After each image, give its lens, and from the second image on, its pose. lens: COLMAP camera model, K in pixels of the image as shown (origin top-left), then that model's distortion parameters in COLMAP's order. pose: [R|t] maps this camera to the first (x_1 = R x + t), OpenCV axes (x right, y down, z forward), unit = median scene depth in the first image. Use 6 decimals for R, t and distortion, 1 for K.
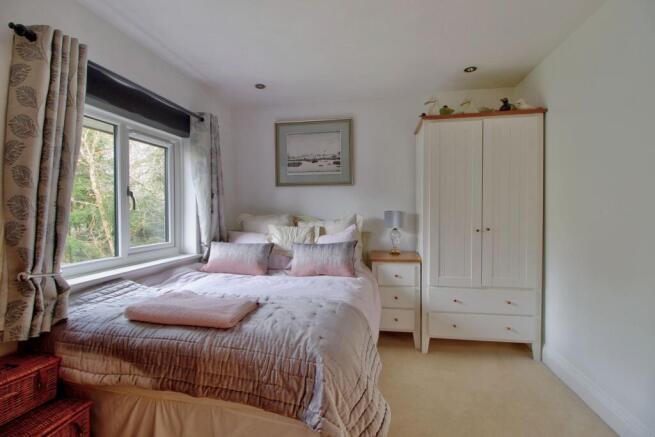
lens RADIAL K [[302.5, 0, 327.2], [0, 302.5, 214.5], [0, 0, 1]] dist [-0.023898, -0.003423]
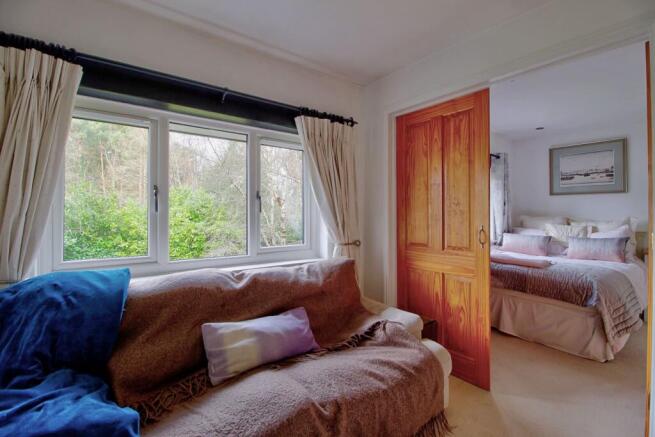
lens RADIAL K [[302.5, 0, 323.2], [0, 302.5, 211.5], [0, 0, 1]] dist [-0.023898, -0.003423]
pose [[0.732531, 0.004907, -0.680716, -0.006944], [-0.016553, 0.999807, -0.010605, 0.010491], [0.680533, 0.019036, 0.732470, -0.792149]]
